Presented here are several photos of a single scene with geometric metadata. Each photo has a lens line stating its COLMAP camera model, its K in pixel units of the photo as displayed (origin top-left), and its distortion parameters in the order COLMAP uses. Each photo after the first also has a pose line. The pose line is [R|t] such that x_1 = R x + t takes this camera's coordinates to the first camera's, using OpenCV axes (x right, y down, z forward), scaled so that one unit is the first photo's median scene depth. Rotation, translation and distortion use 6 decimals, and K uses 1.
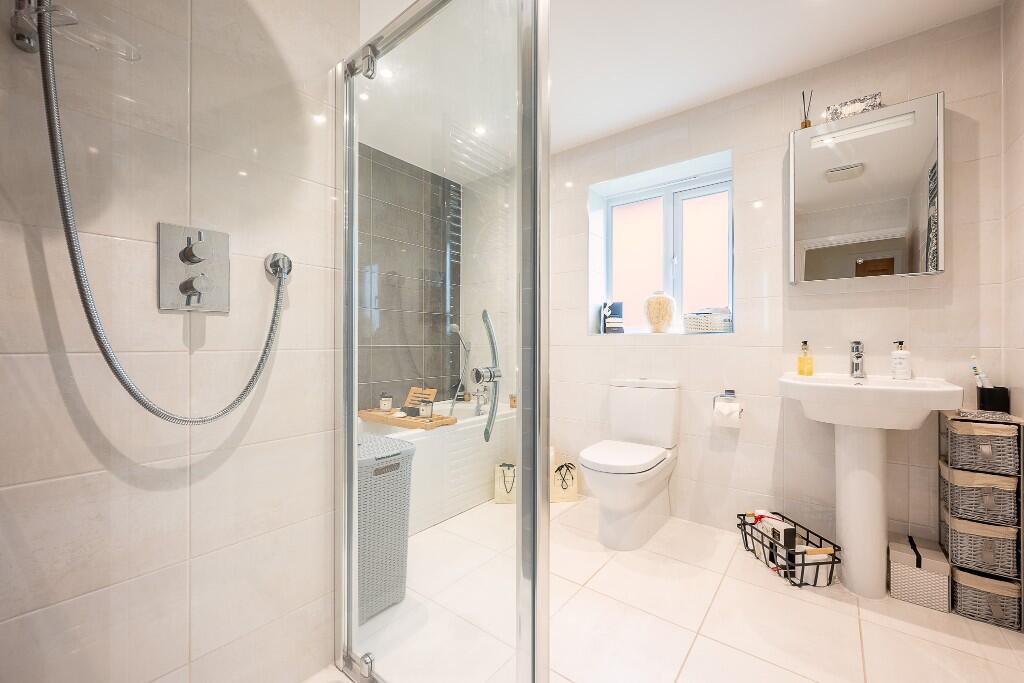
lens RADIAL K [[407.8, 0, 512.0], [0, 407.8, 341.5], [0, 0, 1]] dist [-0.012327, 0.003949]
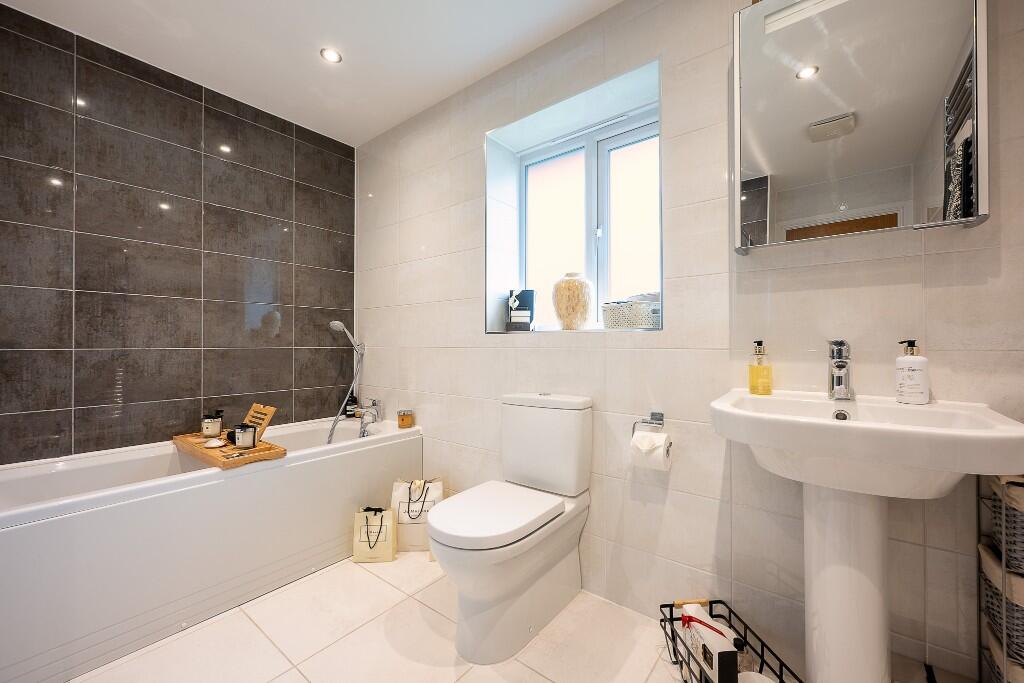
lens RADIAL K [[407.8, 0, 512.0], [0, 407.8, 341.5], [0, 0, 1]] dist [-0.012327, 0.003949]
pose [[0.999996, -0.001661, 0.002463, 0.290375], [0.001669, 0.999994, -0.003126, 0.001507], [-0.002458, 0.003131, 0.999992, 0.317179]]
